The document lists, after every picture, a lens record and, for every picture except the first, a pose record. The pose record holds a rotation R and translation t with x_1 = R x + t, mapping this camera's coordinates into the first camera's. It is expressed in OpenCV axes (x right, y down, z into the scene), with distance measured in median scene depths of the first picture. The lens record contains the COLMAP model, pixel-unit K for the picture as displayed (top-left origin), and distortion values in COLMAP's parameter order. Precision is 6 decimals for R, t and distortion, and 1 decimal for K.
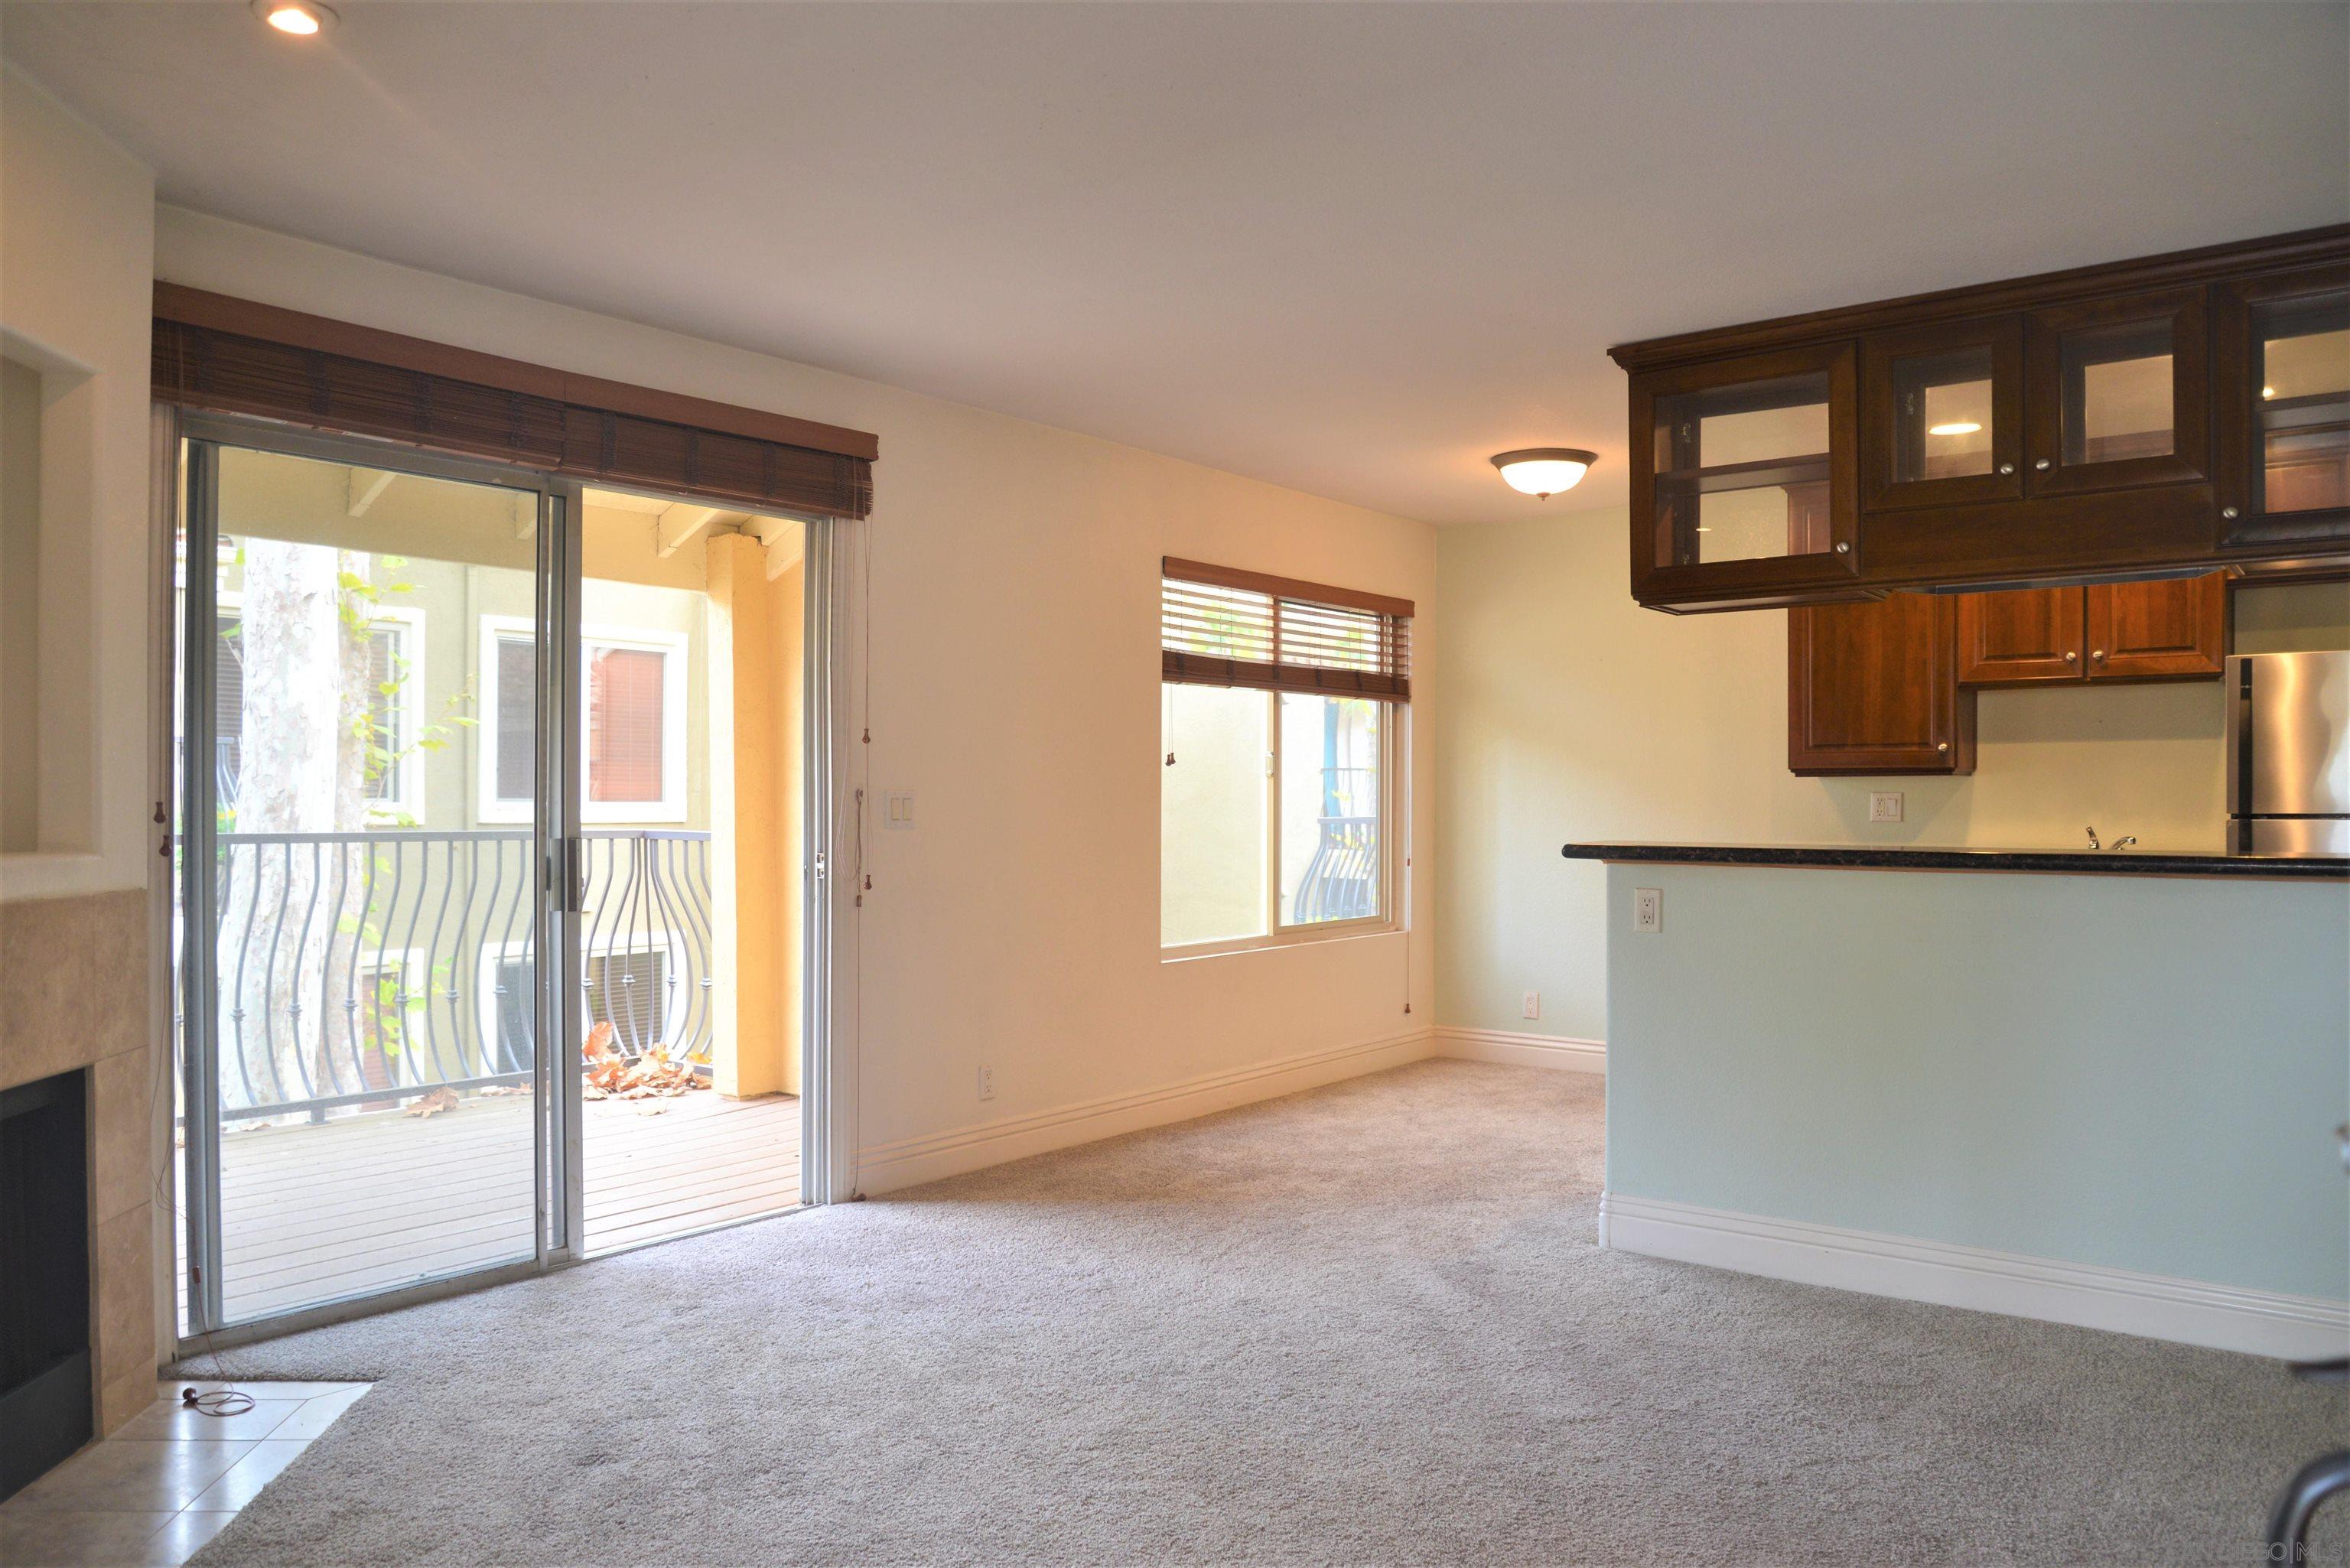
lens RADIAL K [[1663.1, 0, 1175.0], [0, 1663.1, 784.0], [0, 0, 1]] dist [-0.062744, 0.006083]
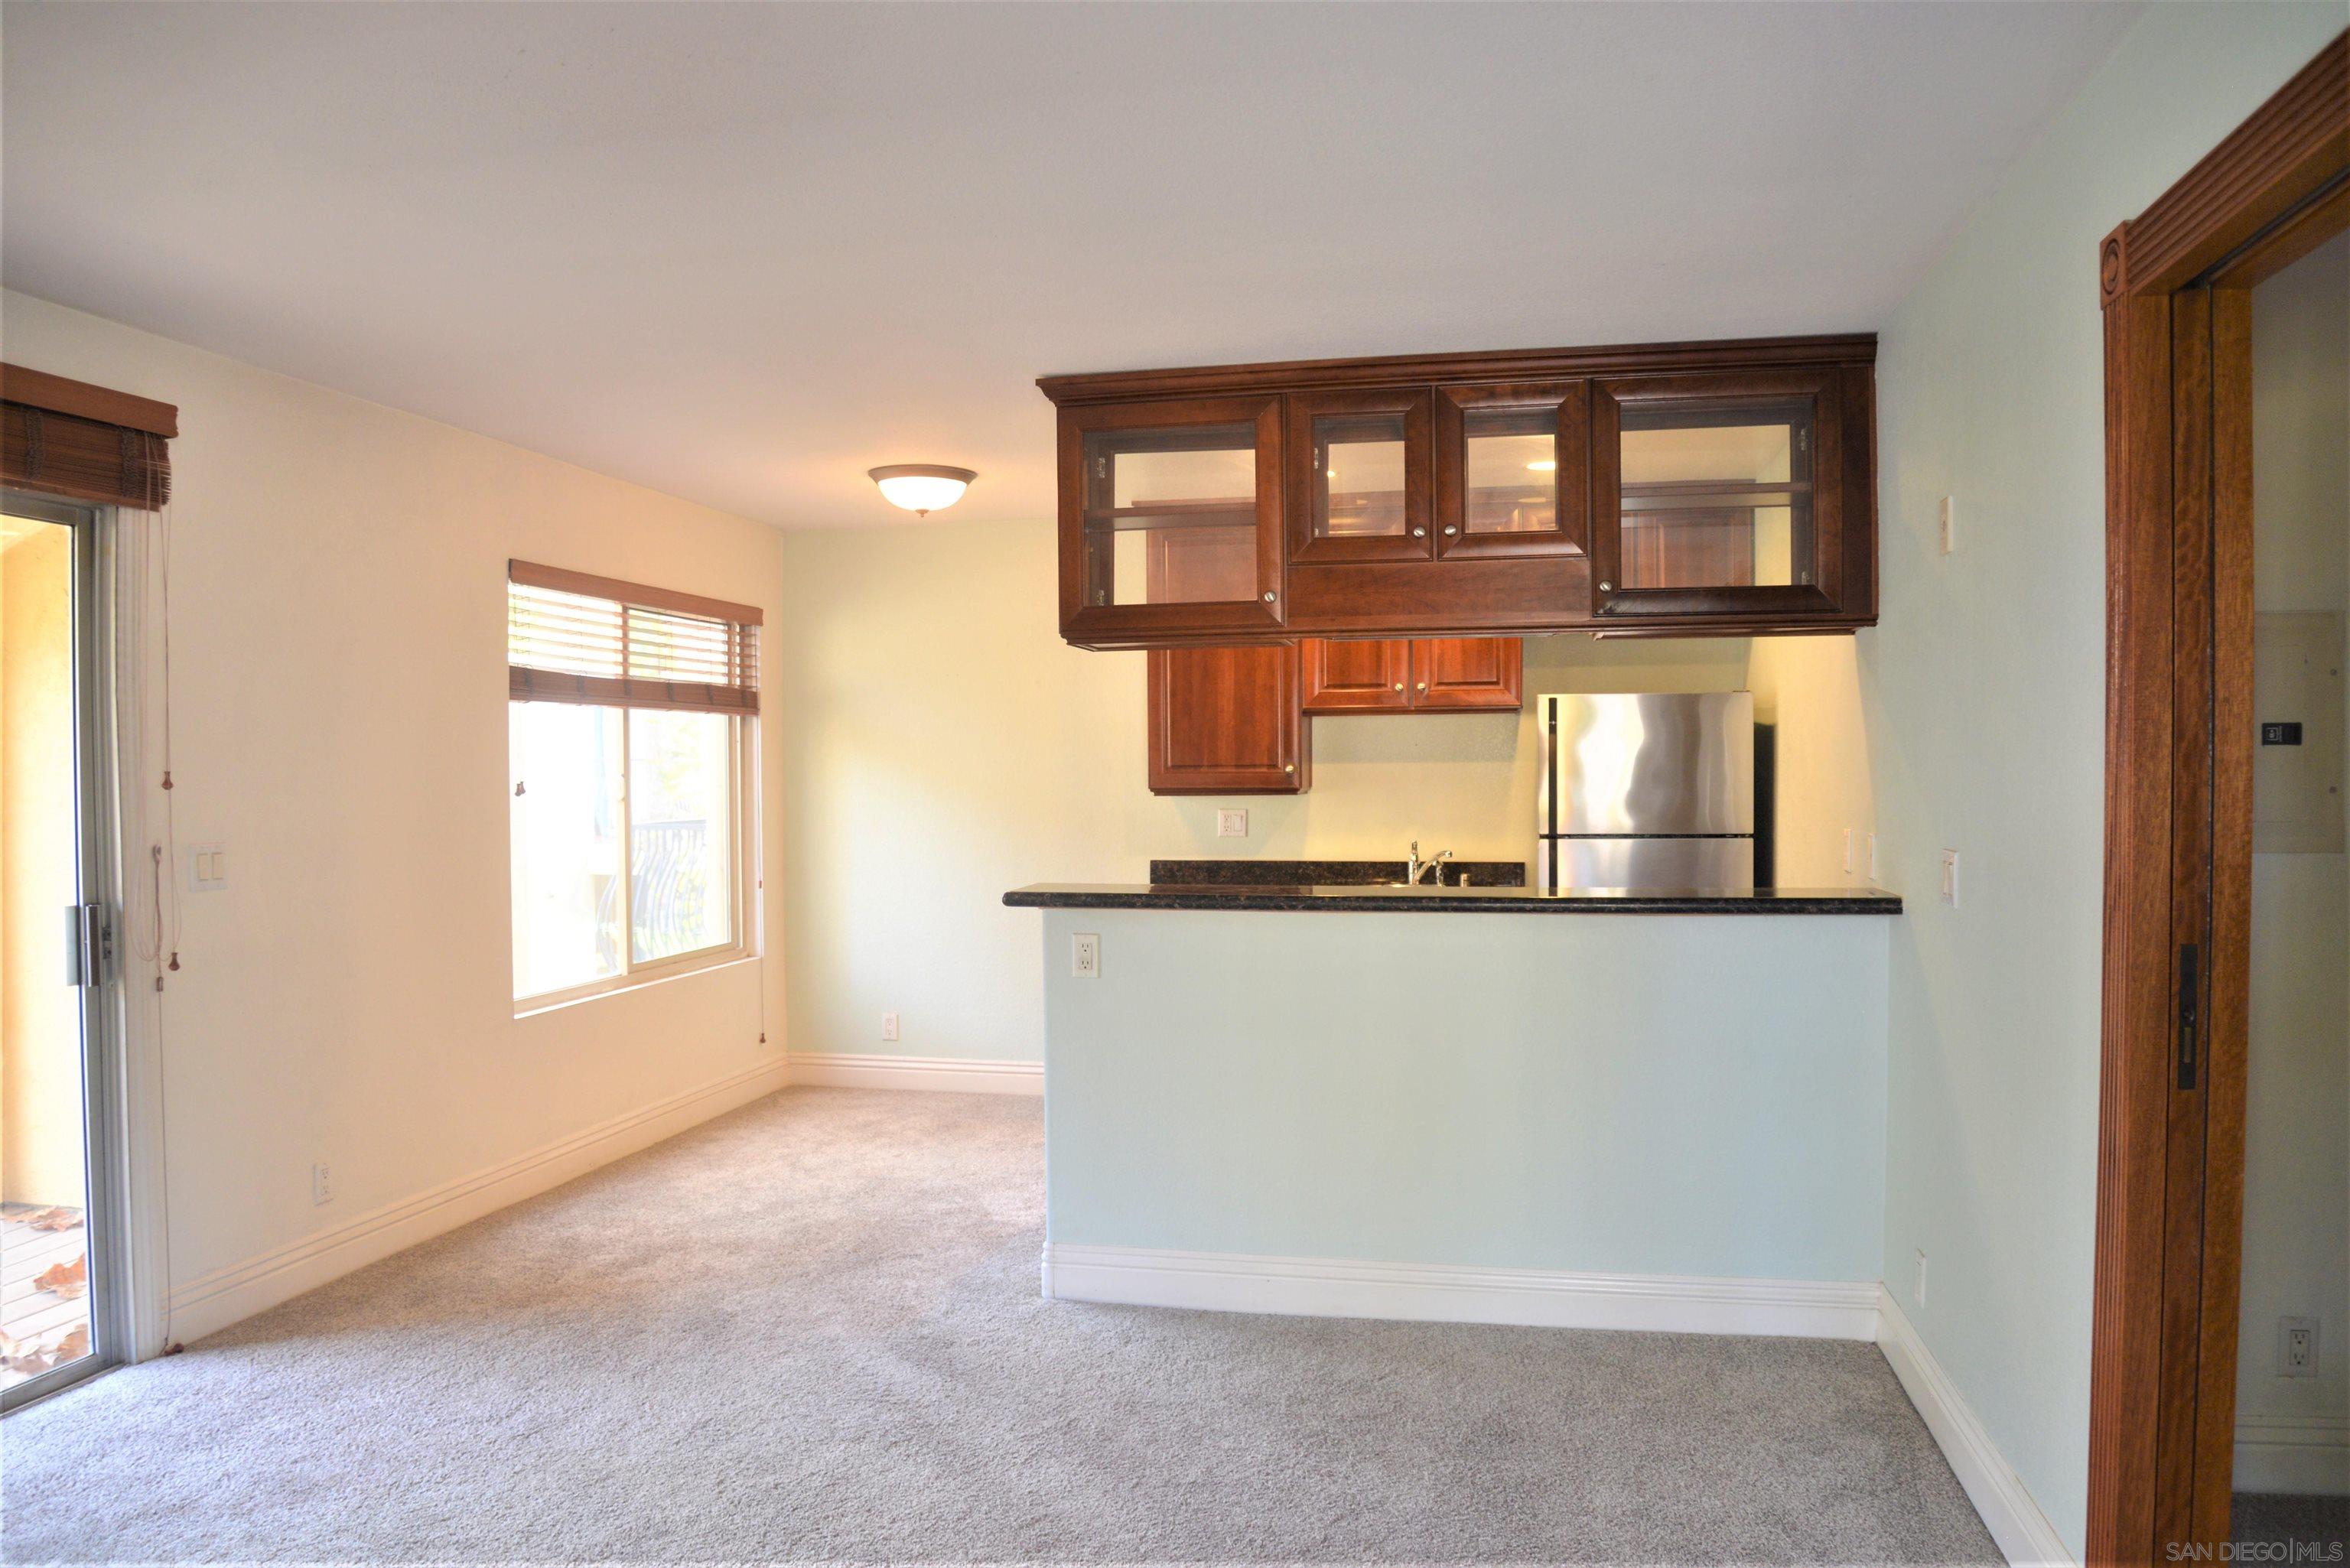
lens RADIAL K [[1641.0, 0, 1175.0], [0, 1641.0, 784.0], [0, 0, 1]] dist [-0.097104, 0.043021]
pose [[0.897015, -0.011241, 0.441858, -0.085550], [0.004158, 0.999847, 0.016994, -0.037196], [-0.441982, -0.013406, 0.896924, 0.087251]]
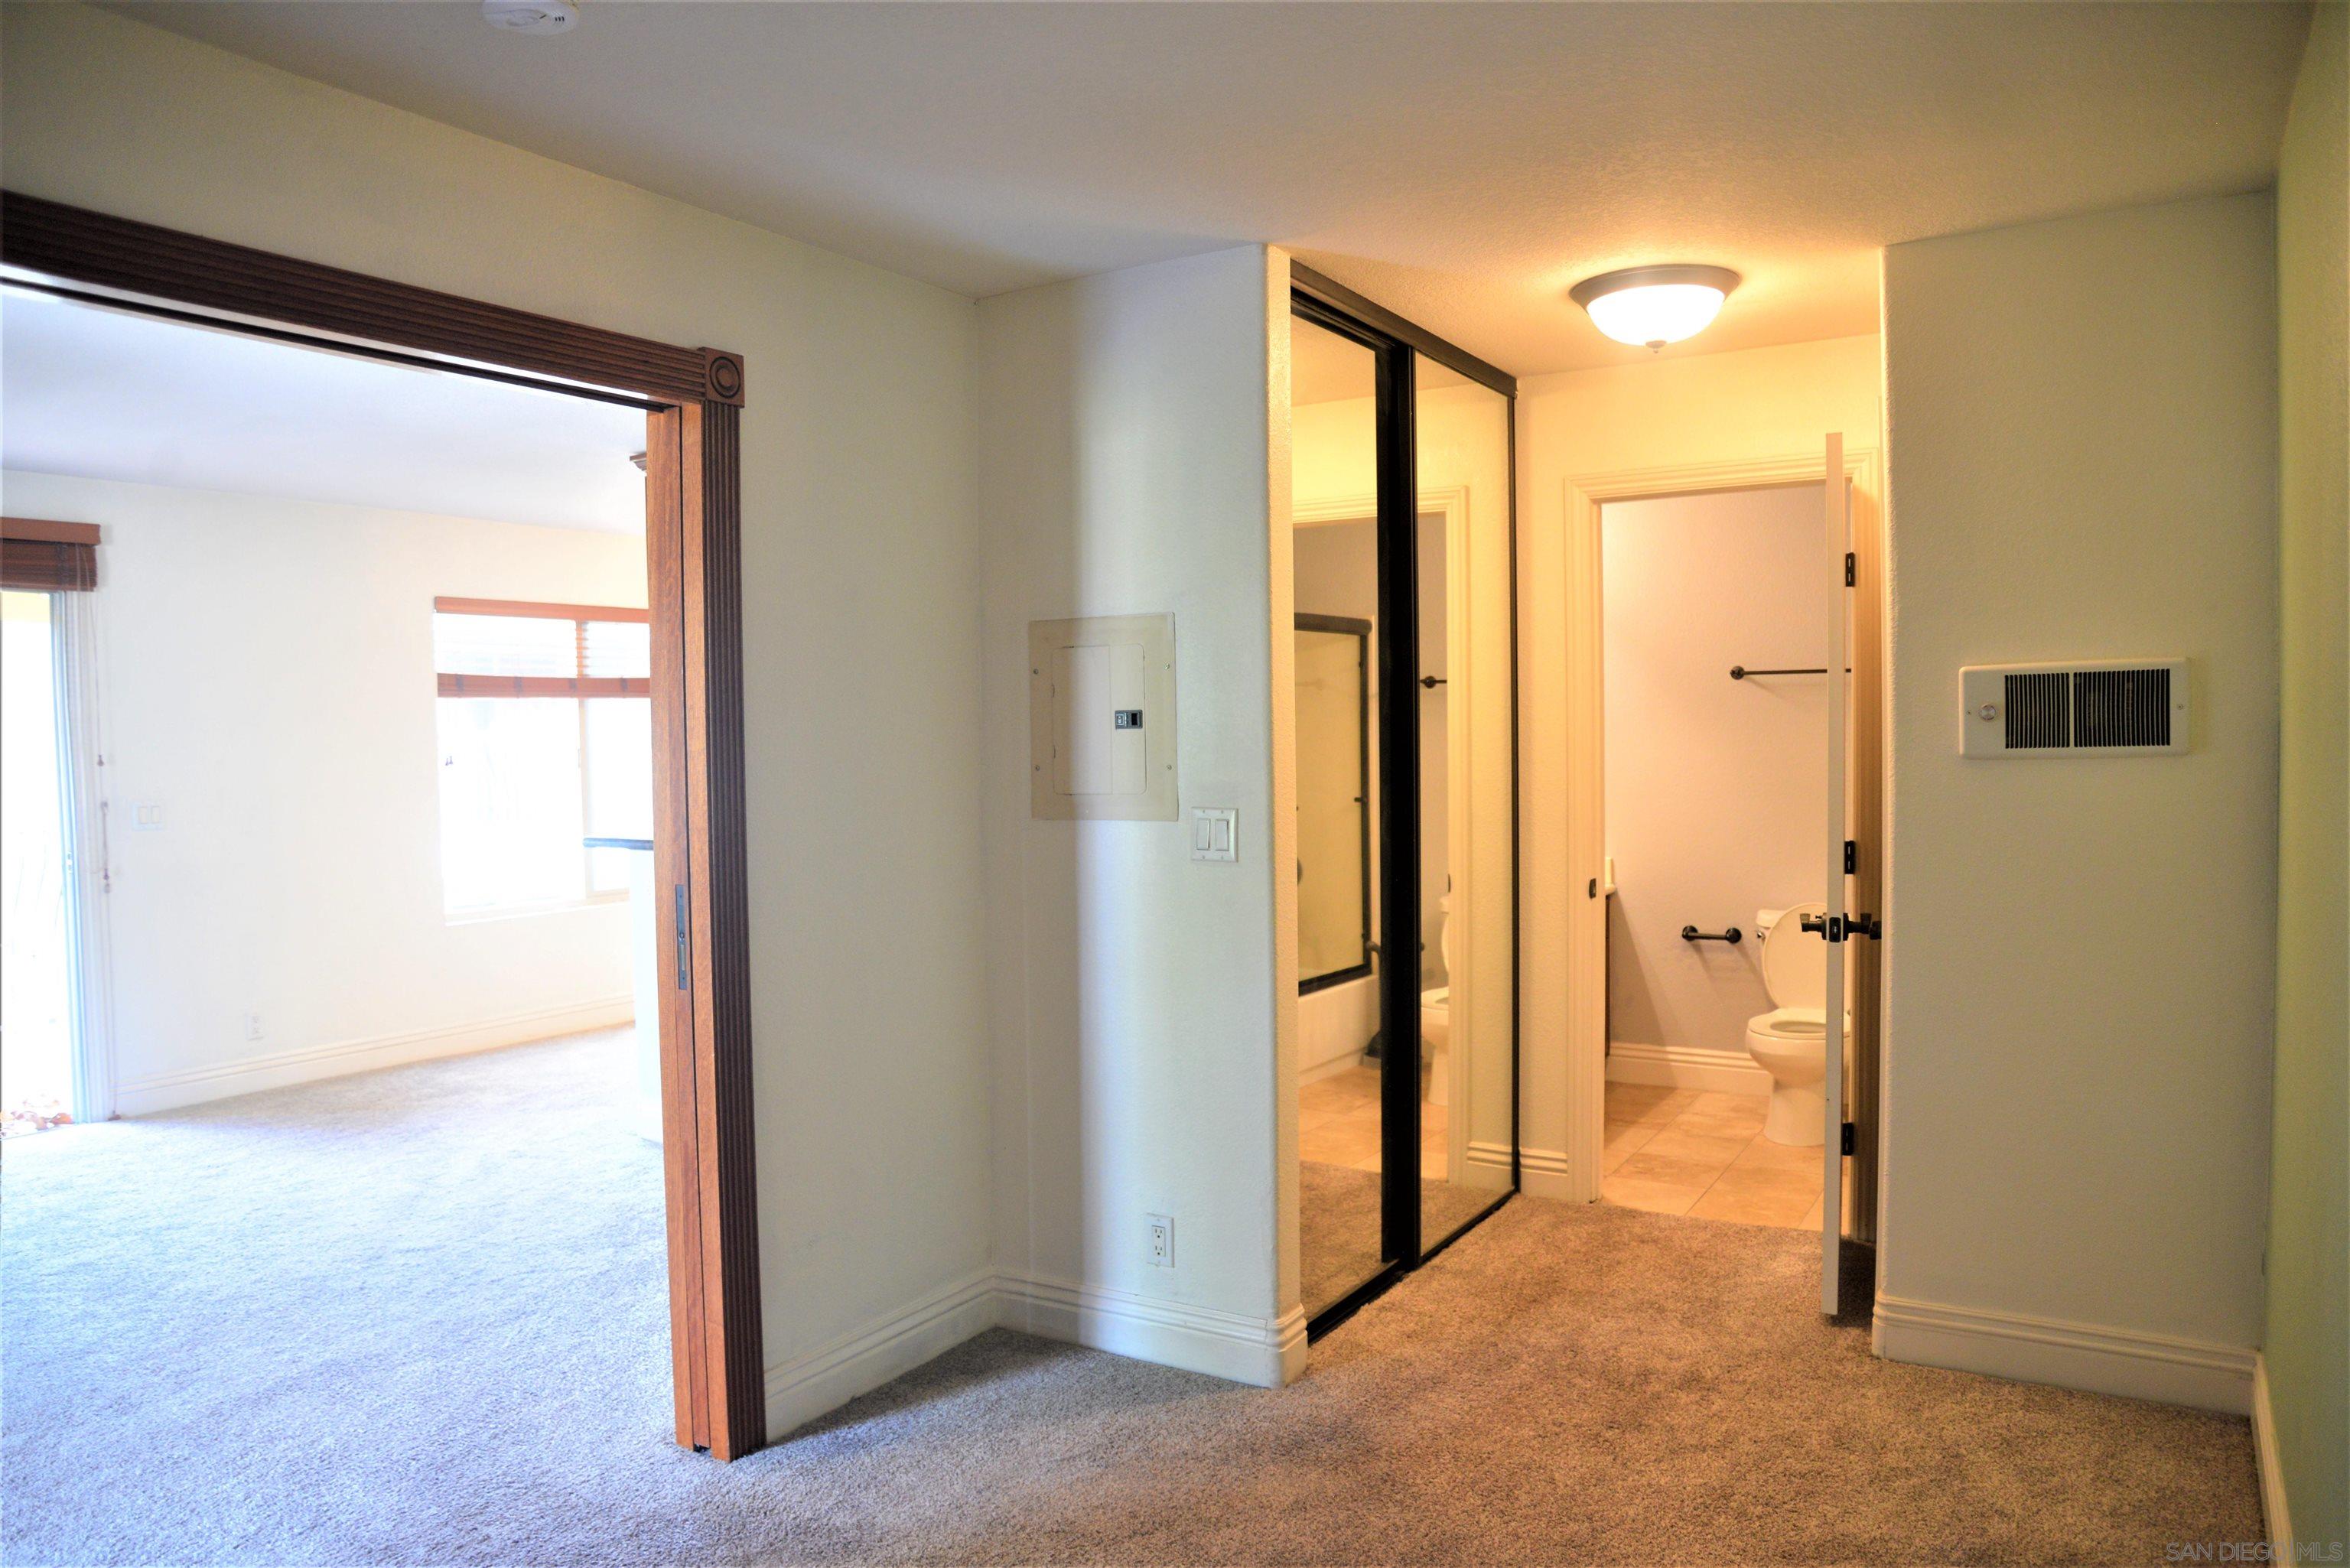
lens RADIAL K [[1605.6, 0, 1171.7], [0, 1605.6, 823.5], [0, 0, 1]] dist [-0.061735, 0.000852]
pose [[0.995113, -0.022494, 0.096144, 0.509988], [0.016360, 0.997808, 0.064122, -0.043725], [-0.097376, -0.062236, 0.993300, -0.276572]]
